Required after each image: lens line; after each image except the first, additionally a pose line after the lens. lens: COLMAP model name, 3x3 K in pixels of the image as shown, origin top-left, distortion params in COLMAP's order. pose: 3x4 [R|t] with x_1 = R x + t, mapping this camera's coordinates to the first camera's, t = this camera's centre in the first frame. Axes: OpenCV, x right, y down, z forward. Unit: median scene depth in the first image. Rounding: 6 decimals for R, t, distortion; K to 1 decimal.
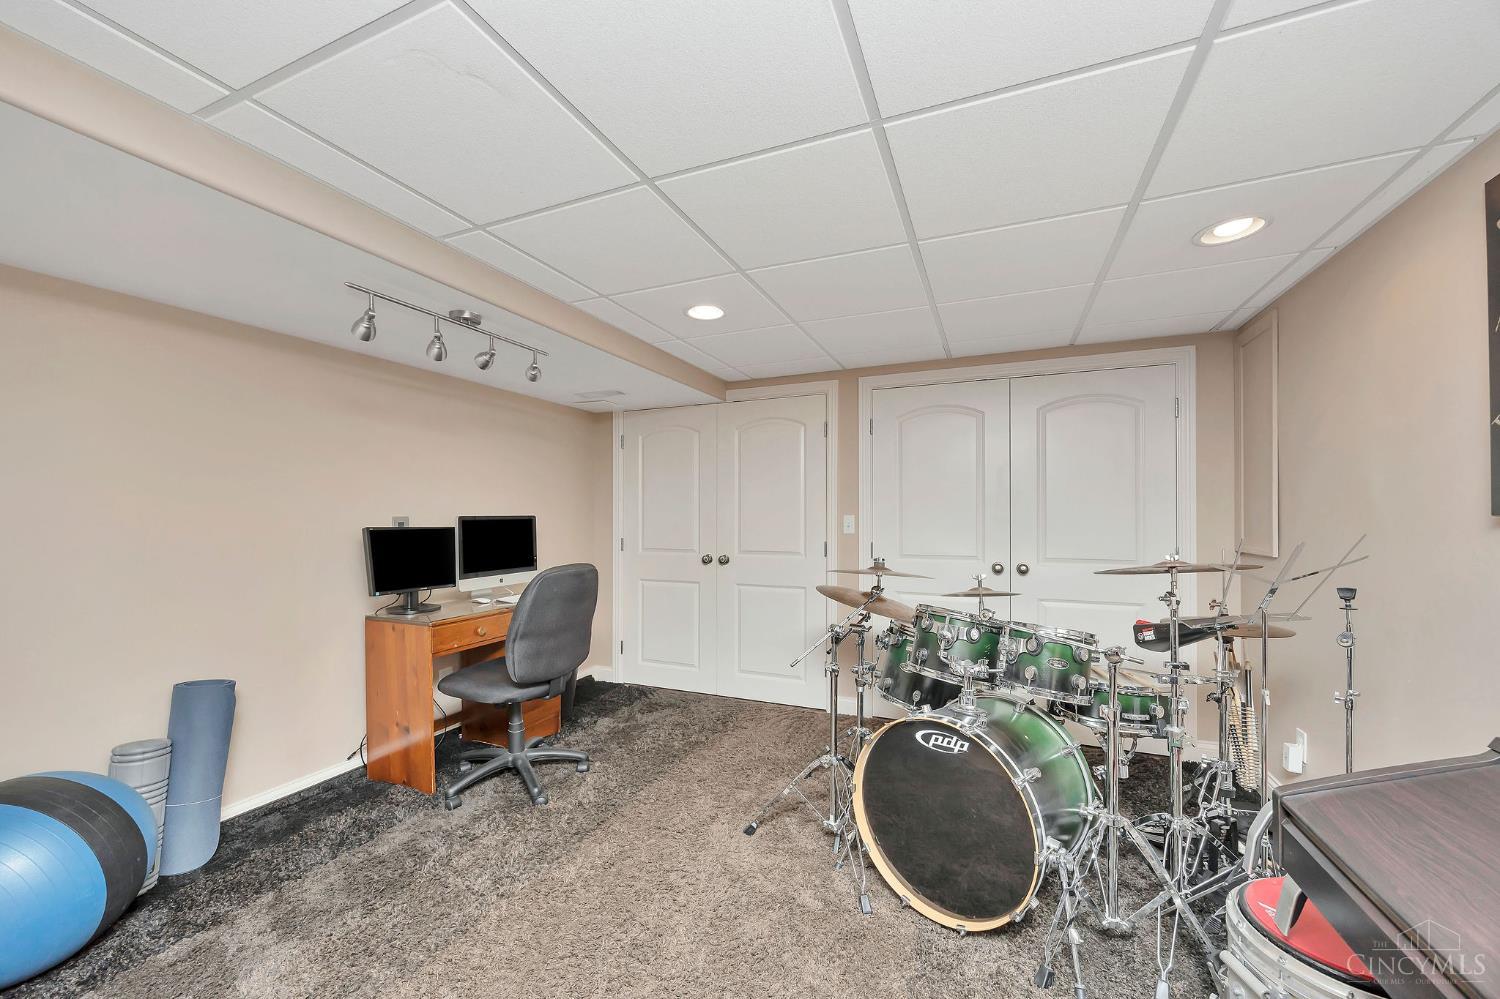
lens RADIAL K [[586.3, 0, 748.8], [0, 586.3, 509.5], [0, 0, 1]] dist [-0.000692, 0.000064]
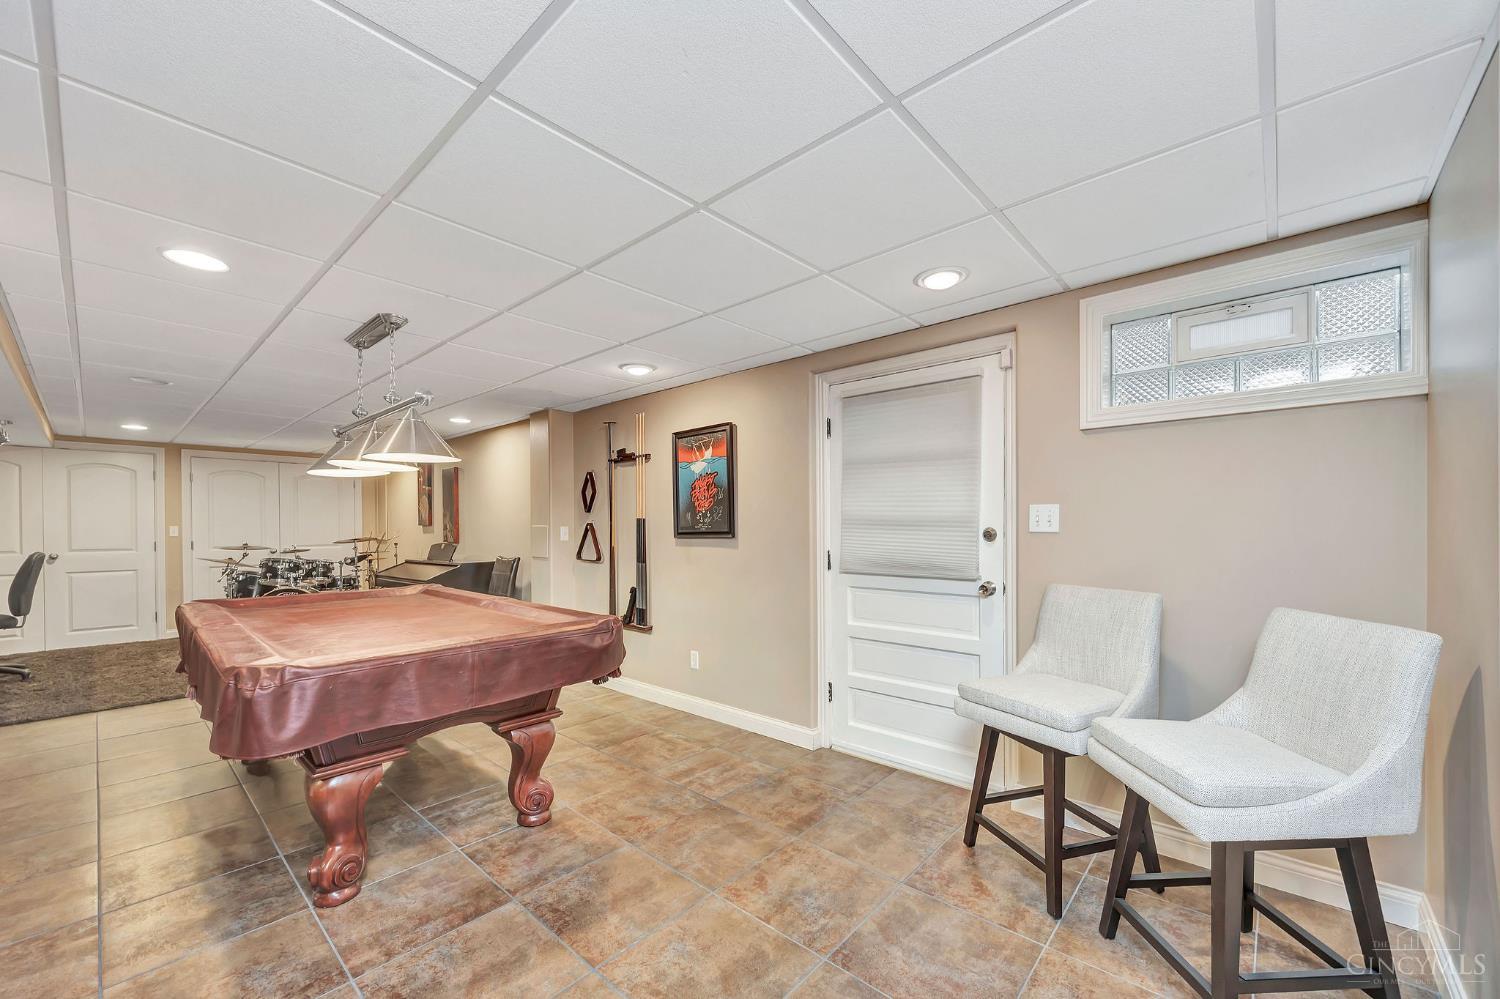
lens RADIAL K [[586.3, 0, 750.0], [0, 586.3, 508.5], [0, 0, 1]] dist [-0.000692, 0.000064]
pose [[0.322228, 0.000153, 0.946662, -1.685250], [-0.003501, 0.999993, 0.001031, -0.087600], [-0.946656, -0.003647, 0.322227, -2.163268]]
